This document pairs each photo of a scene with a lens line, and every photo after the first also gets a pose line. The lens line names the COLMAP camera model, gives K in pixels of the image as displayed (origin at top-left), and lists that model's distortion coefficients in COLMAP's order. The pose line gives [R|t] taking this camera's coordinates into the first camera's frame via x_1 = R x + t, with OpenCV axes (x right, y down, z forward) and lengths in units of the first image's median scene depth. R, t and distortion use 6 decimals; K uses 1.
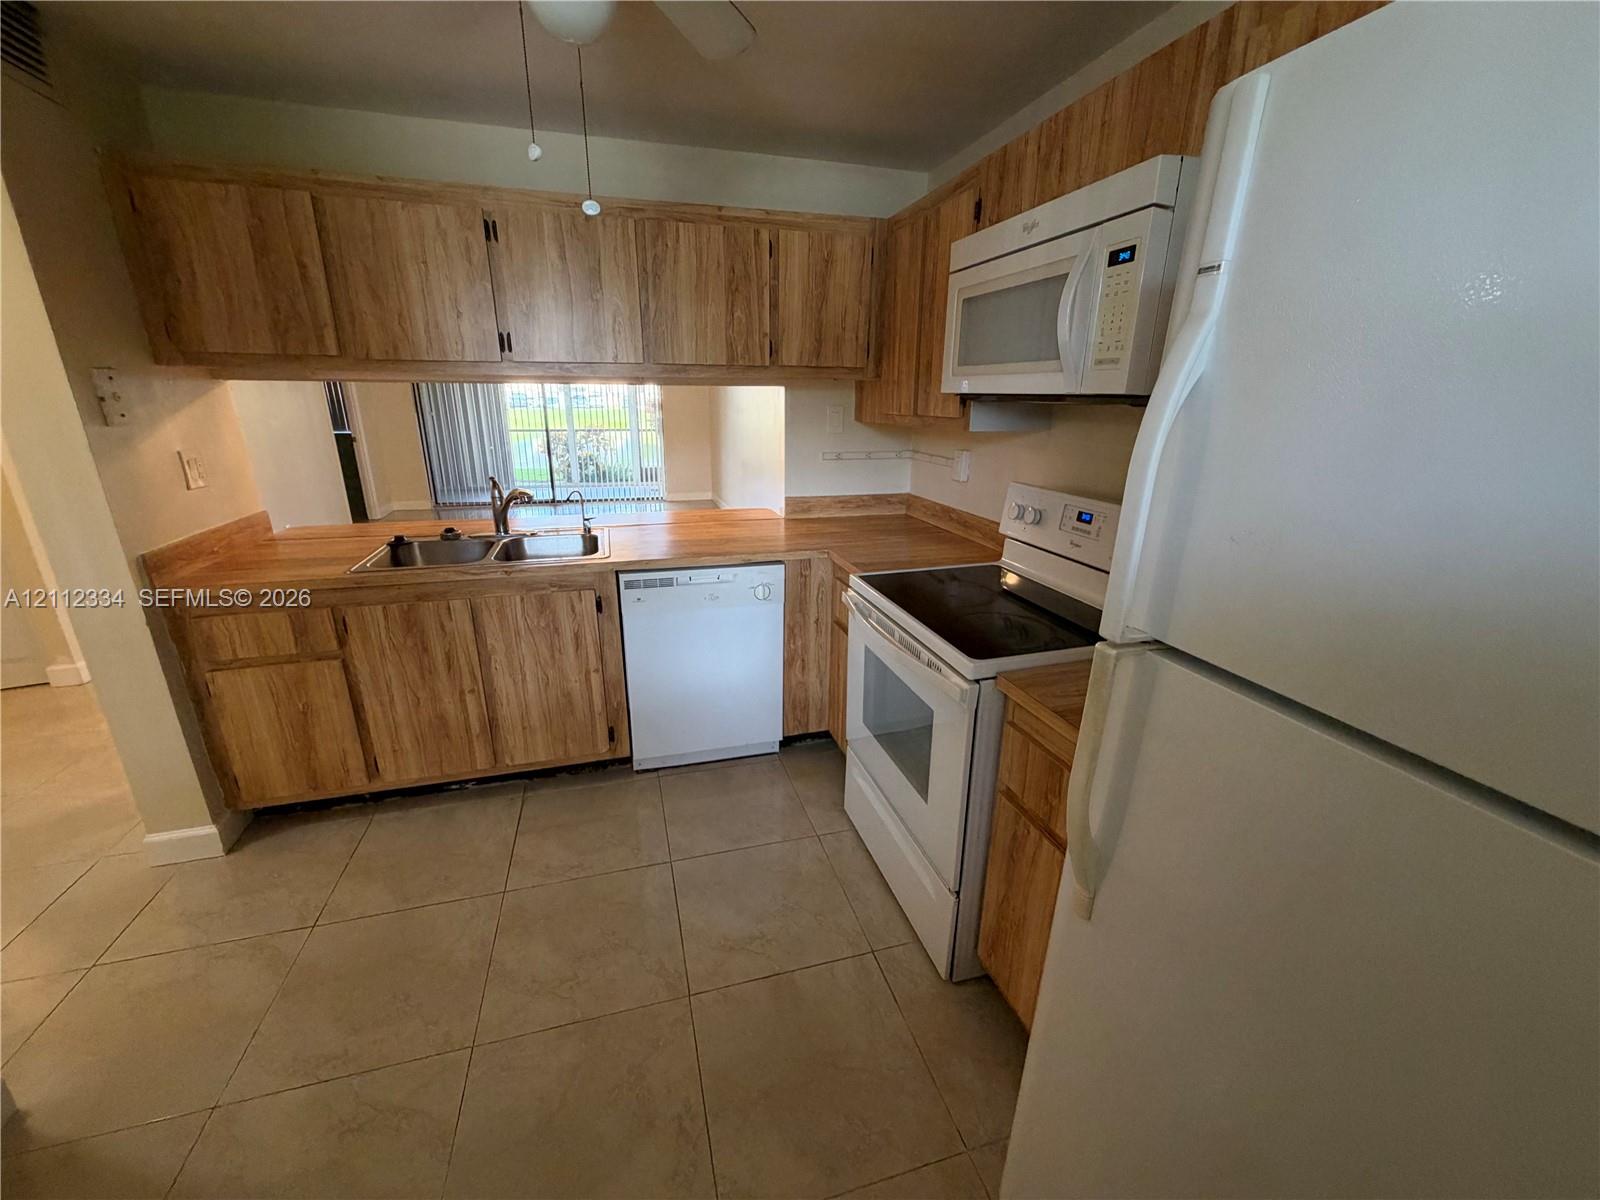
lens RADIAL K [[644.4, 0, 800.0], [0, 644.4, 600.0], [0, 0, 1]] dist [-0.000044, -0.000171]
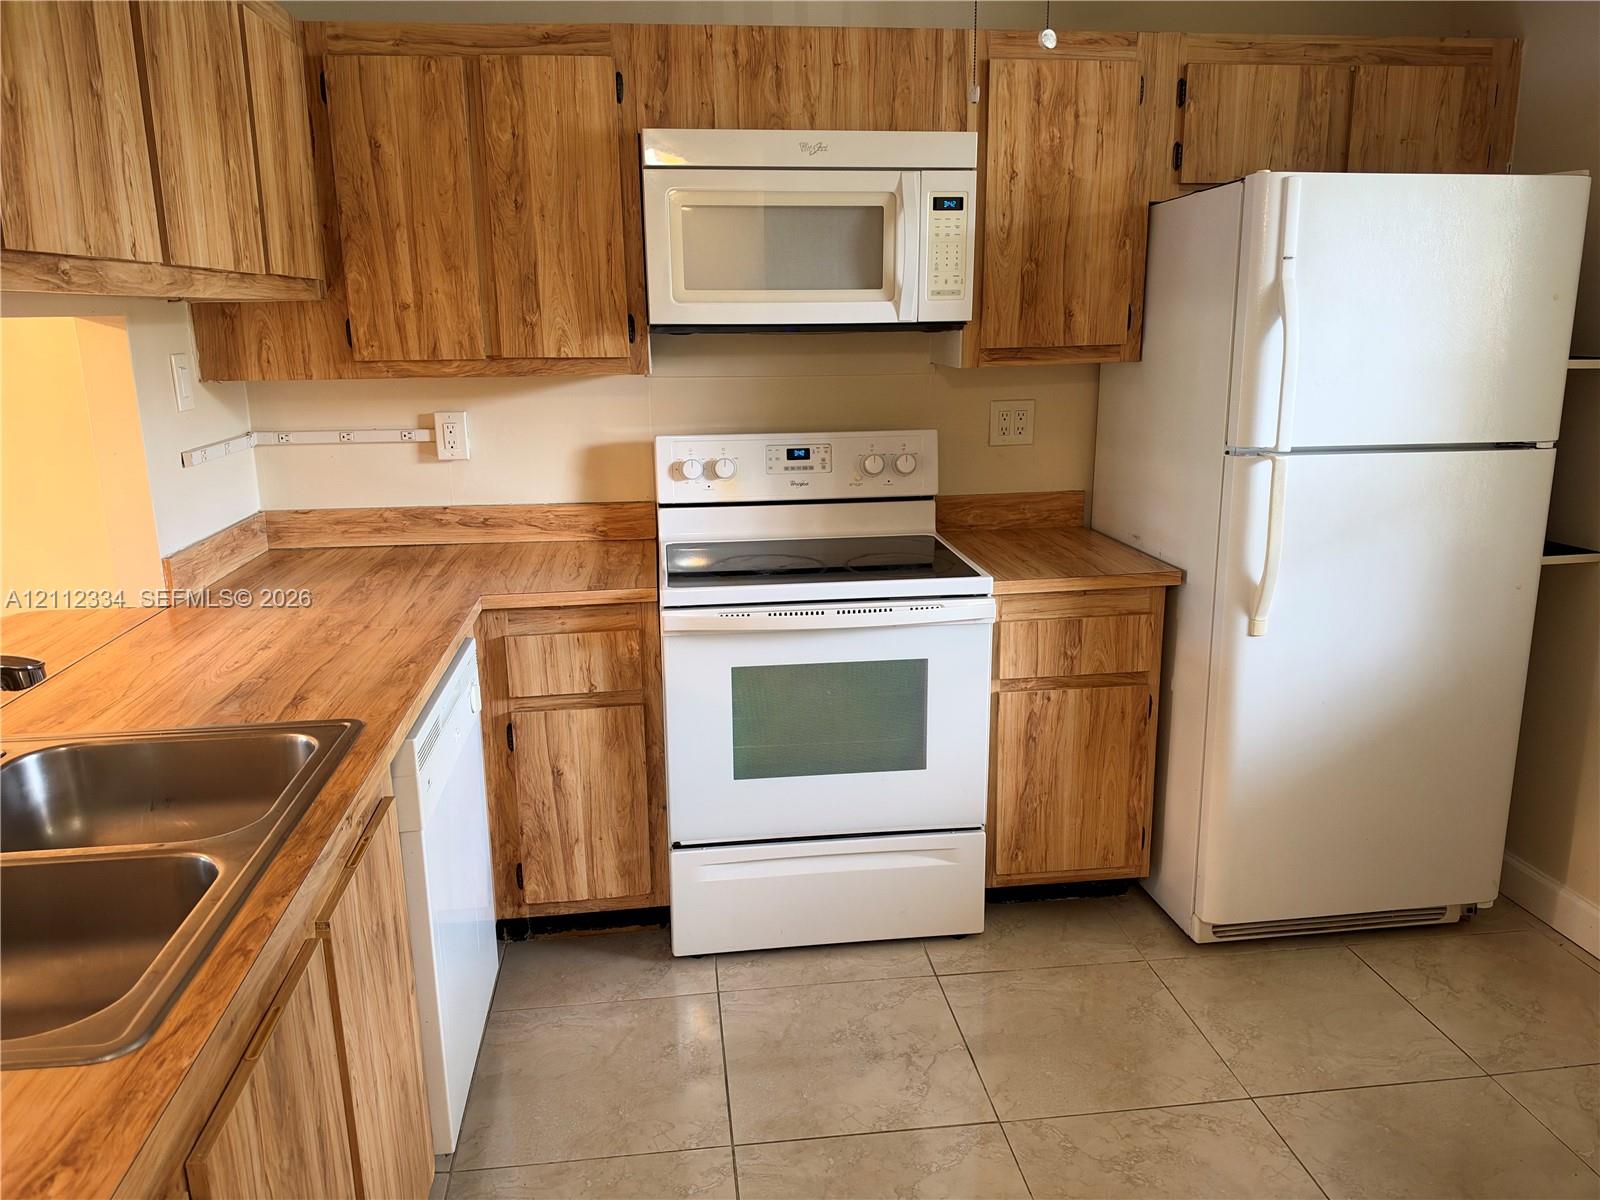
lens RADIAL K [[1159.2, 0, 800.0], [0, 1159.2, 600.0], [0, 0, 1]] dist [-0.000971, -0.002728]
pose [[0.161823, -0.239563, 0.957300, -1.275406], [0.309765, 0.933385, 0.181215, -0.249000], [-0.936941, 0.267213, 0.225251, 0.731376]]
